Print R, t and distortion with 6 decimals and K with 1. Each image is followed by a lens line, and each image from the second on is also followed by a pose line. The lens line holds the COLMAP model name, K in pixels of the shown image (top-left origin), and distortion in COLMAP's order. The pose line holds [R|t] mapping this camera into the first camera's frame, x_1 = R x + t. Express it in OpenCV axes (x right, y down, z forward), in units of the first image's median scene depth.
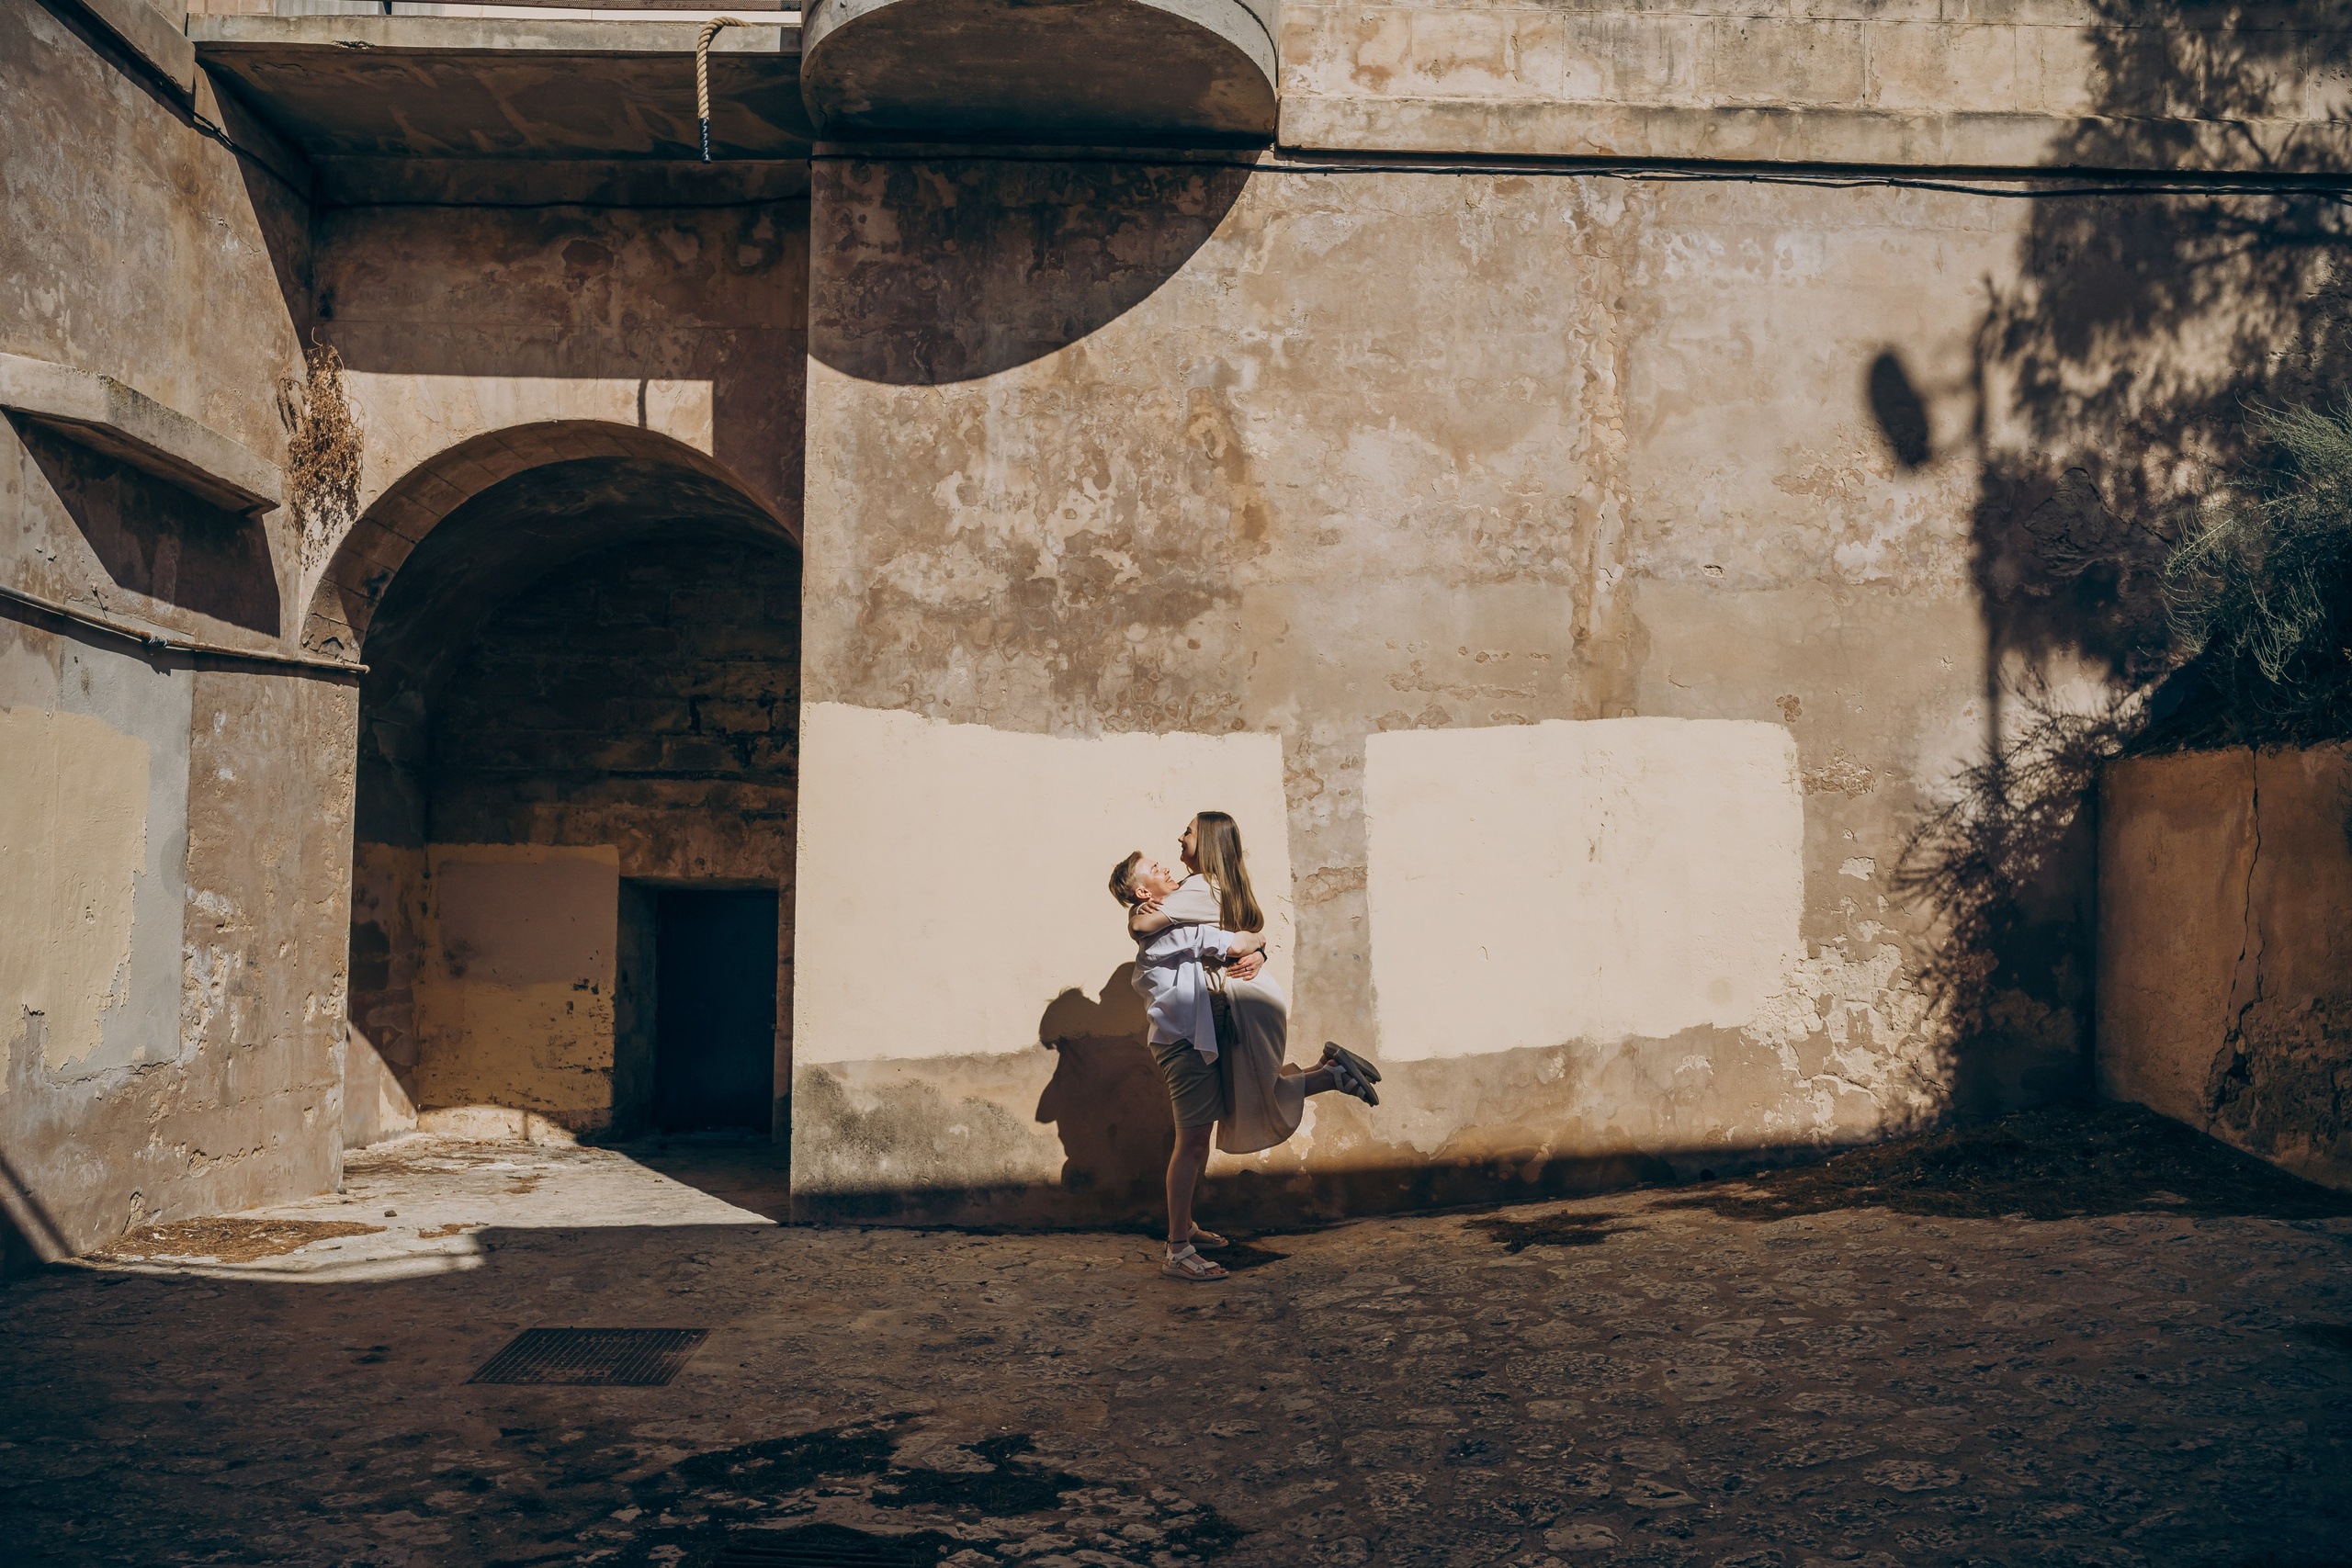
lens RADIAL K [[1663.1, 0, 1205.4], [0, 1663.1, 833.7], [0, 0, 1]] dist [-0.045666, 0.026628]
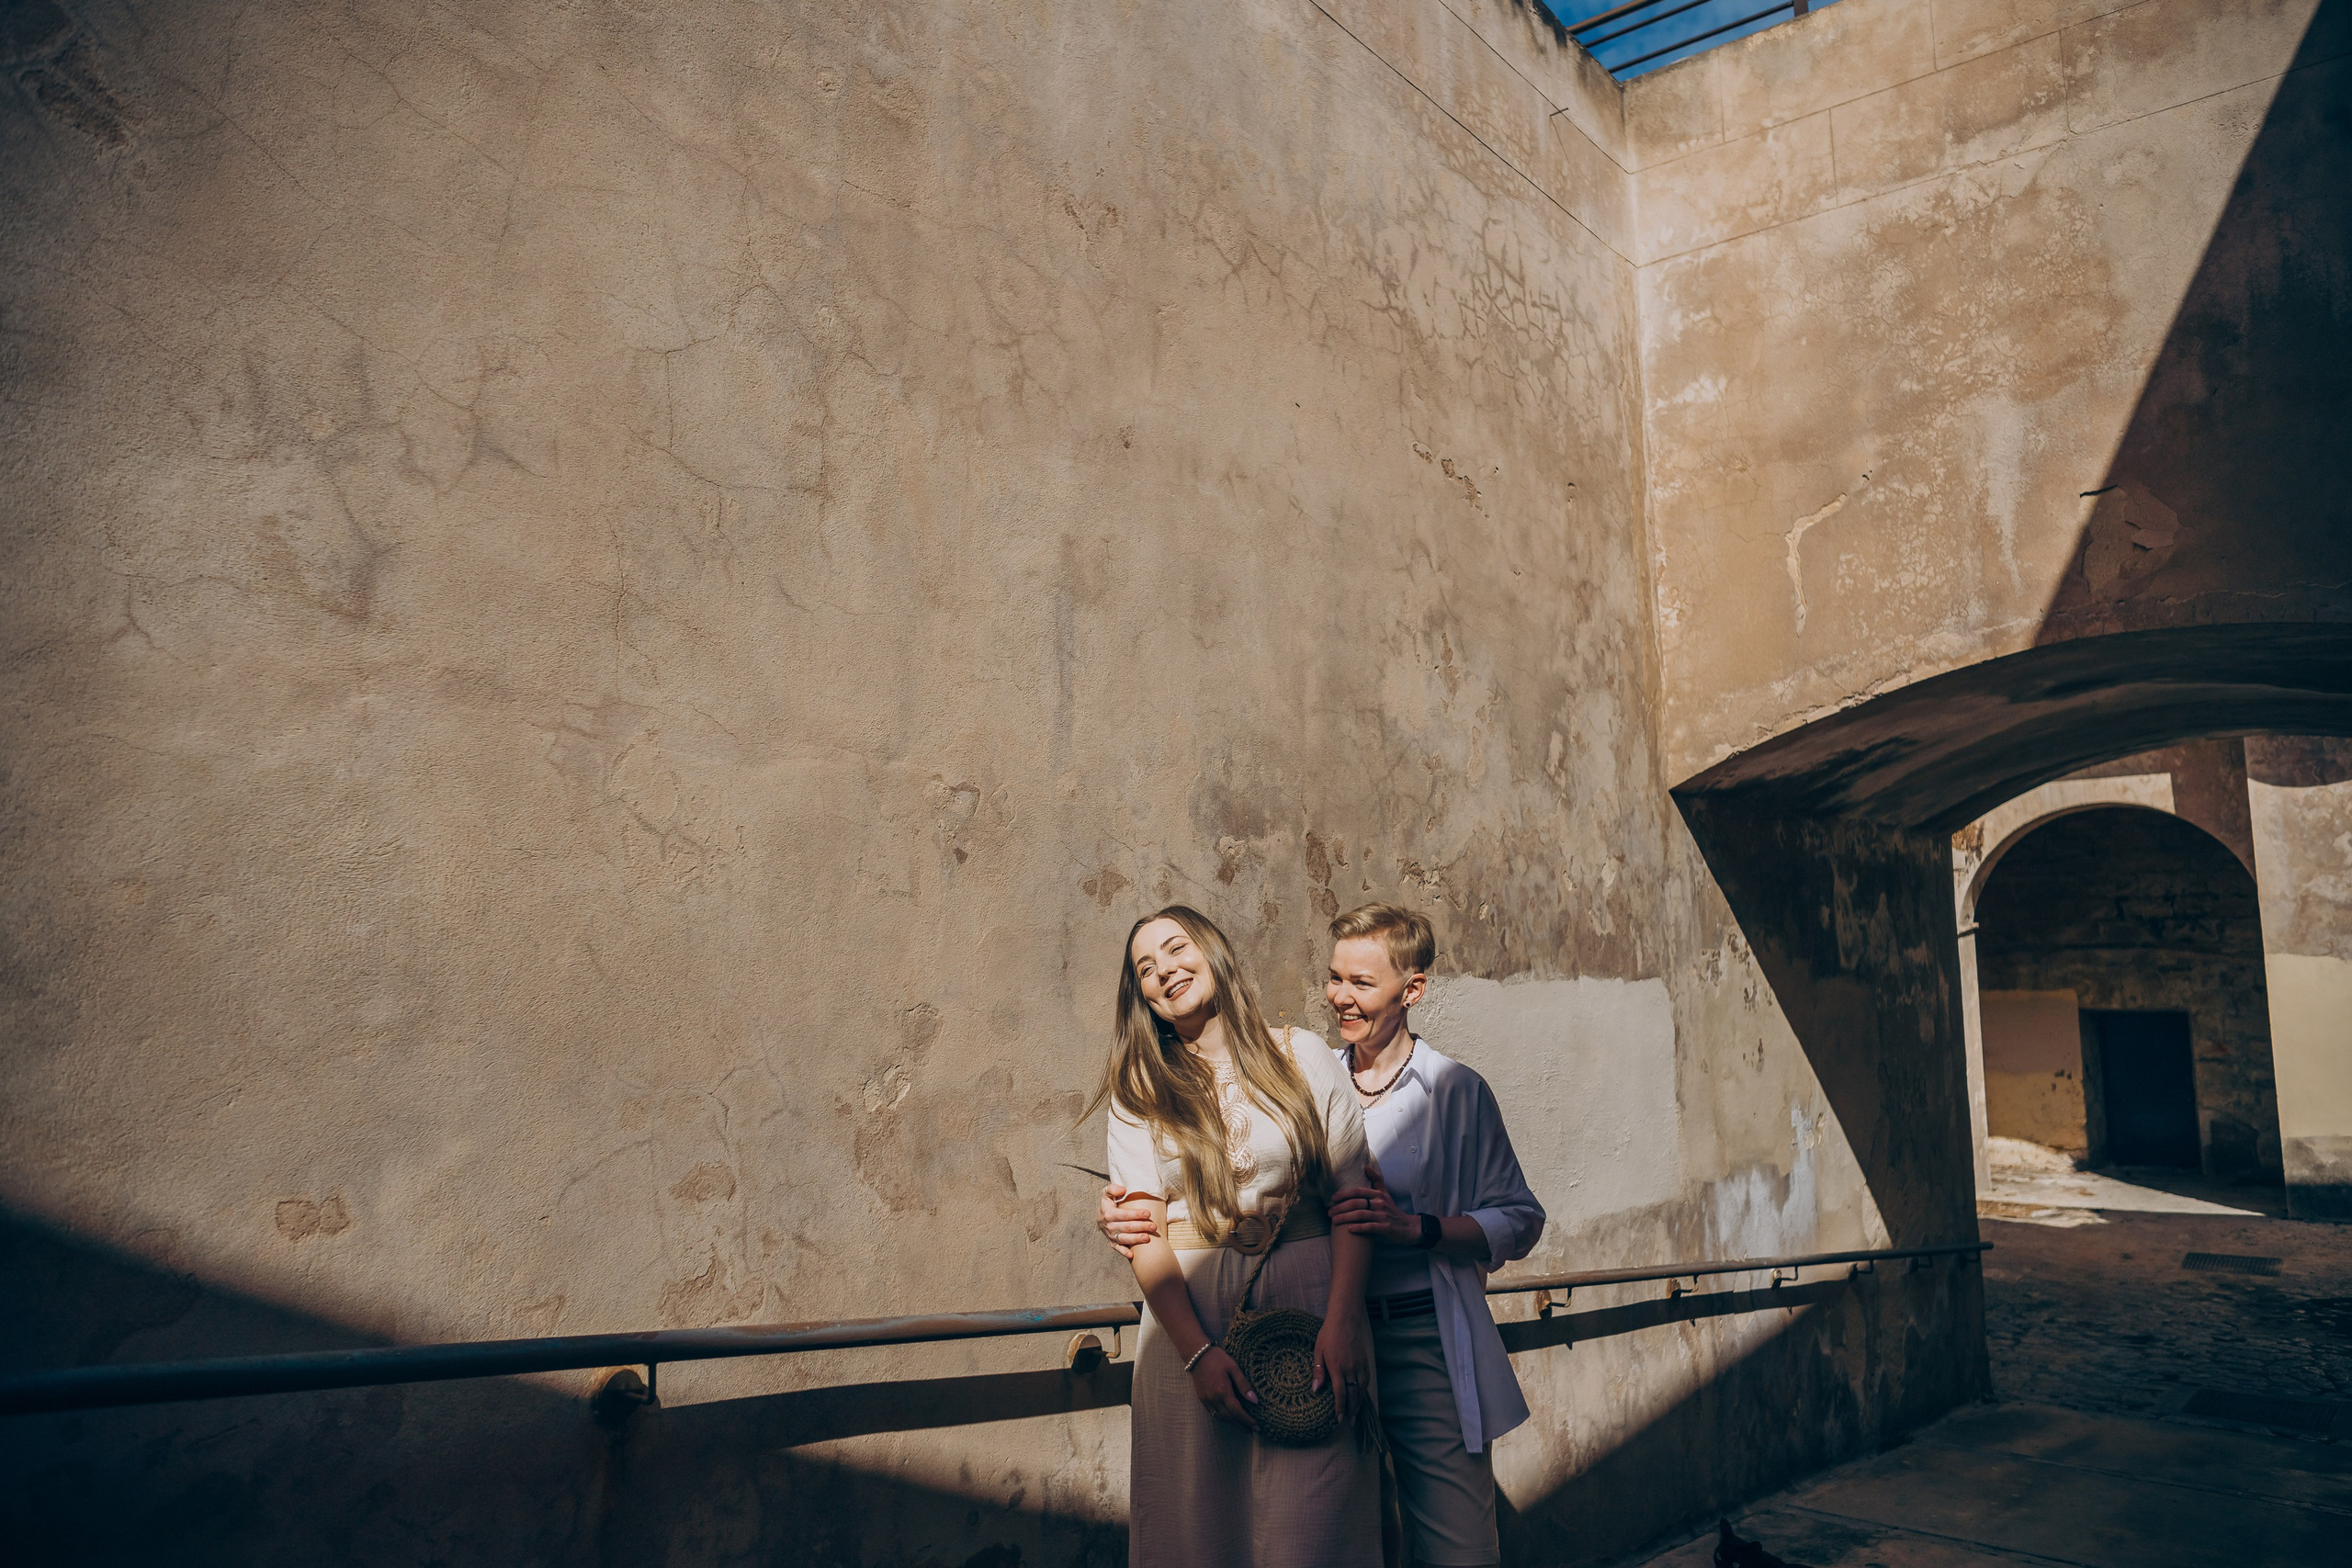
lens RADIAL K [[1577.2, 0, 1158.5], [0, 1577.2, 794.3], [0, 0, 1]] dist [-0.006140, -0.000046]
pose [[0.750264, -0.094261, -0.654384, 0.013741], [0.066401, 0.995523, -0.067271, -0.229283], [0.657795, 0.007019, 0.753164, -1.287384]]
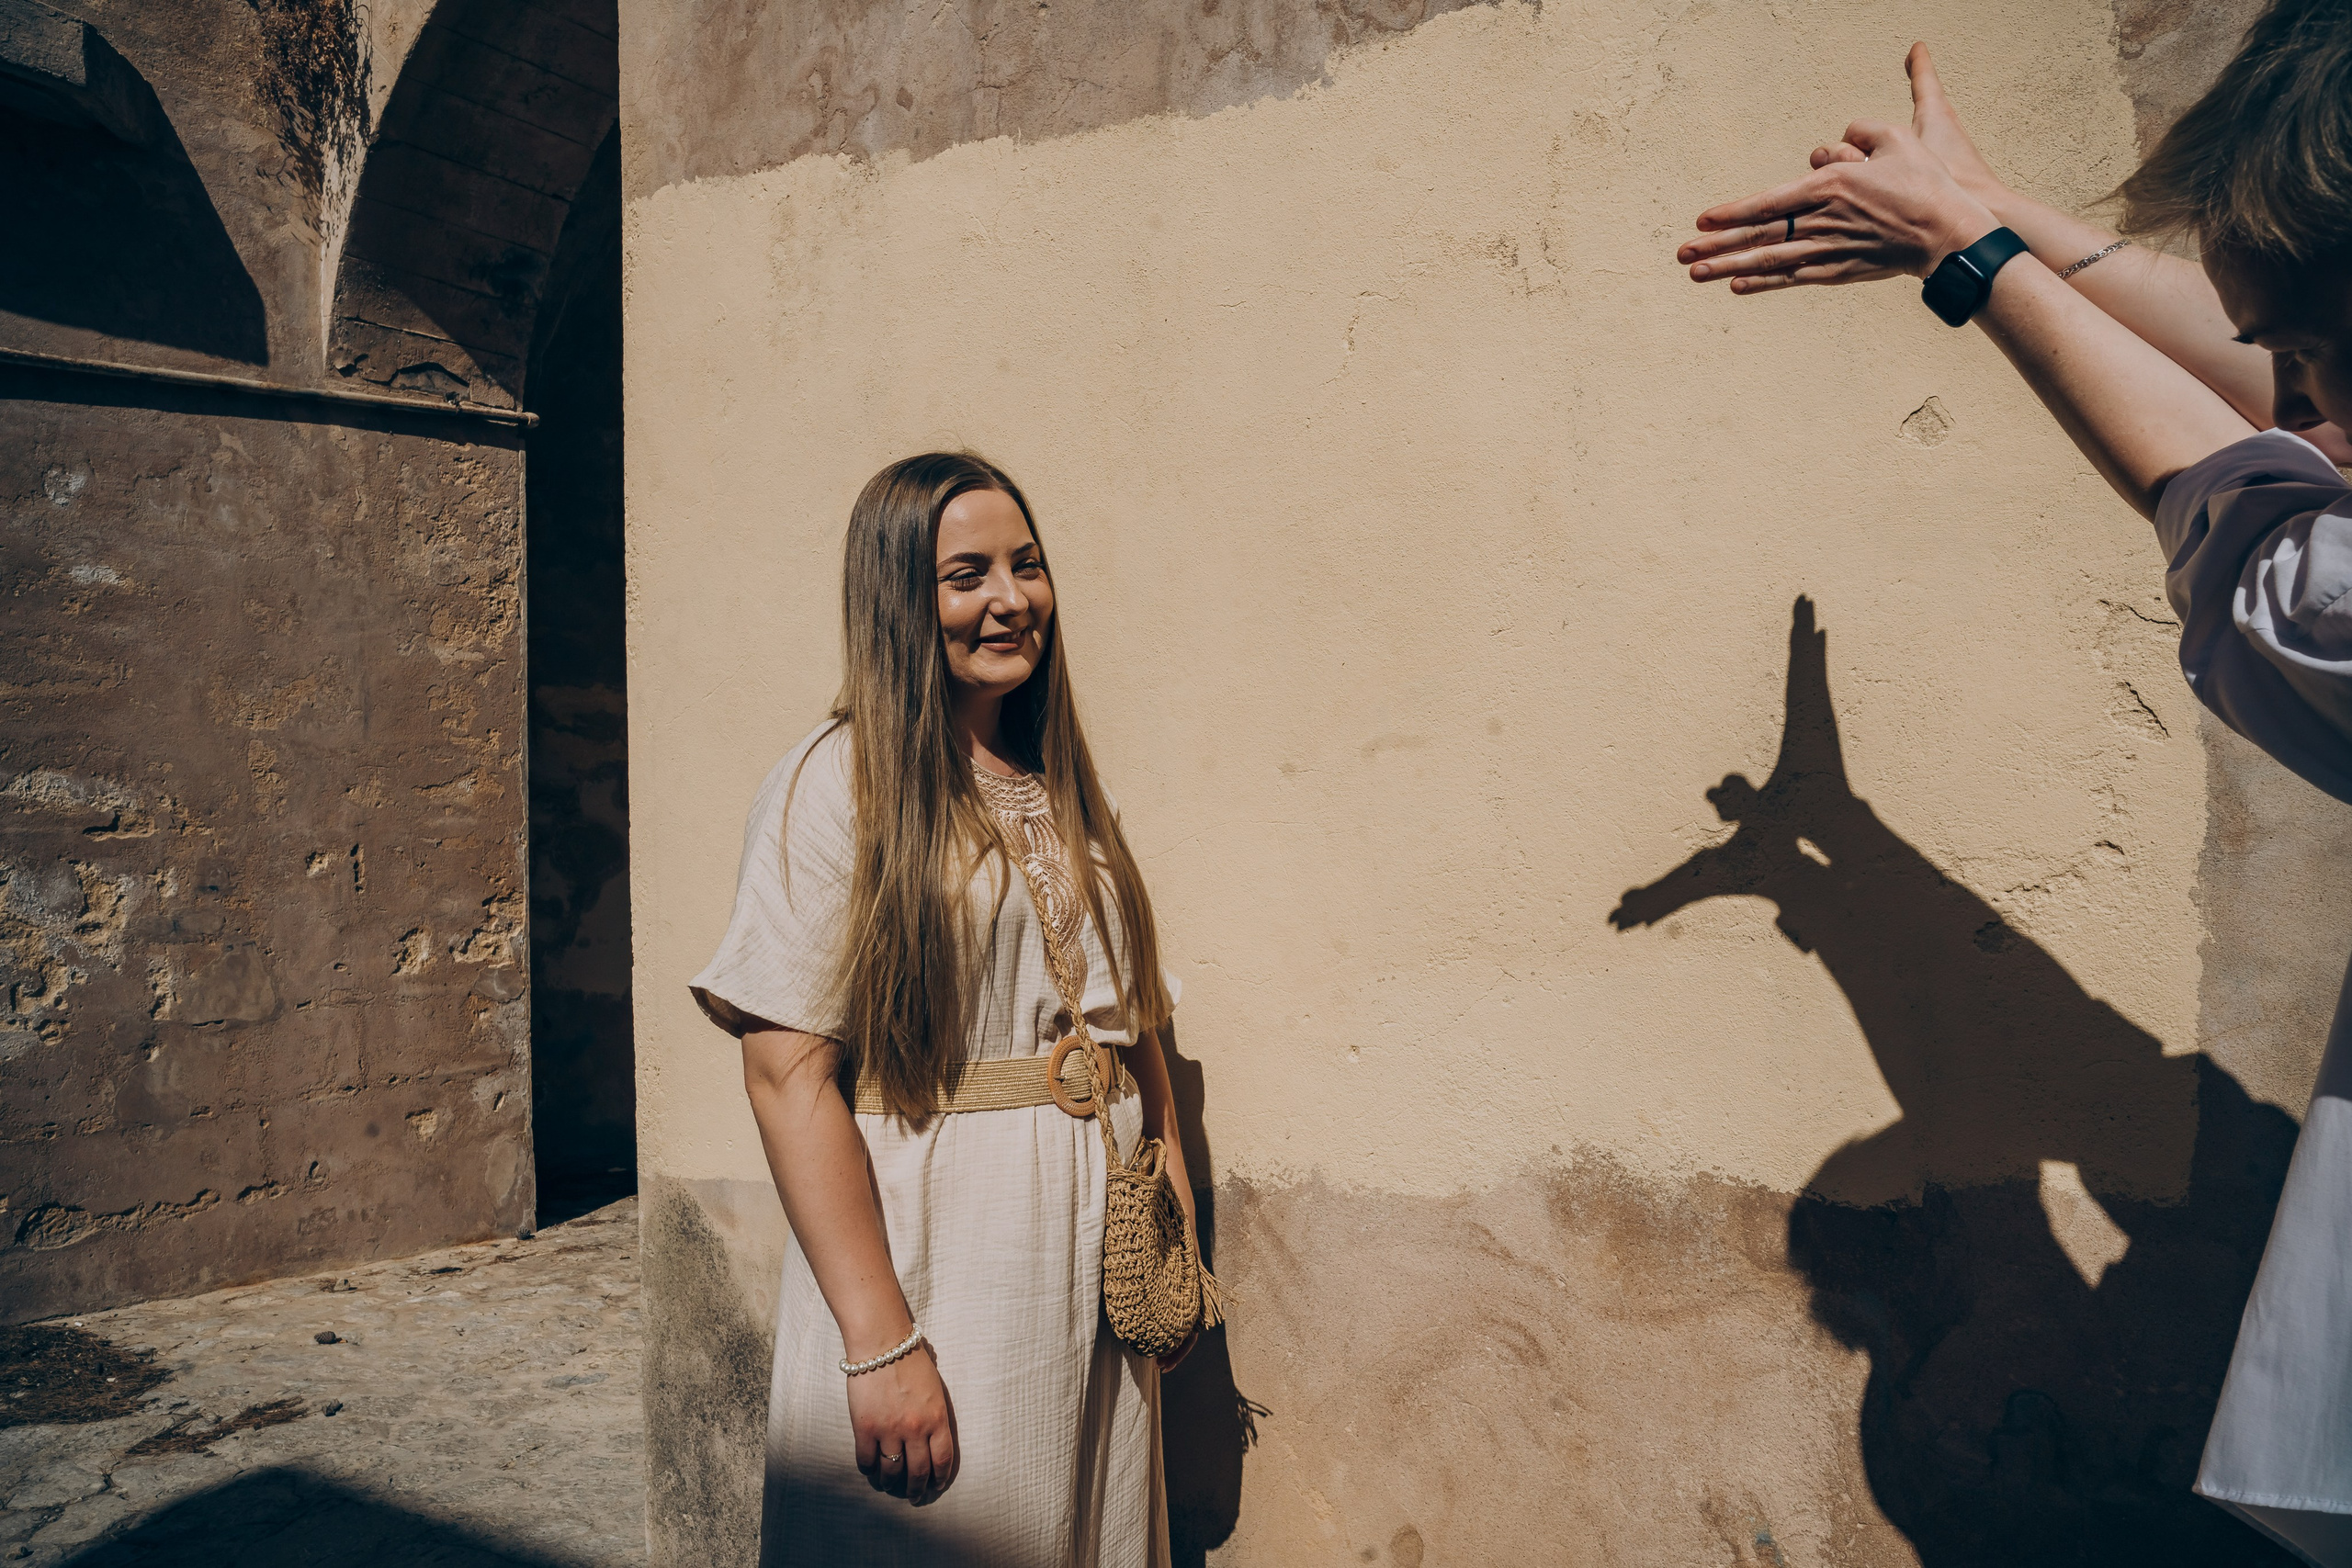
lens RADIAL K [[1663.1, 0, 1168.1], [0, 1663.1, 800.8], [0, 0, 1]] dist [-0.045666, 0.026628]
pose [[0.794191, -0.025417, -0.607136, 0.074160], [0.051878, 0.998313, 0.026067, 0.050447], [0.605449, -0.052199, 0.794170, 0.762330]]
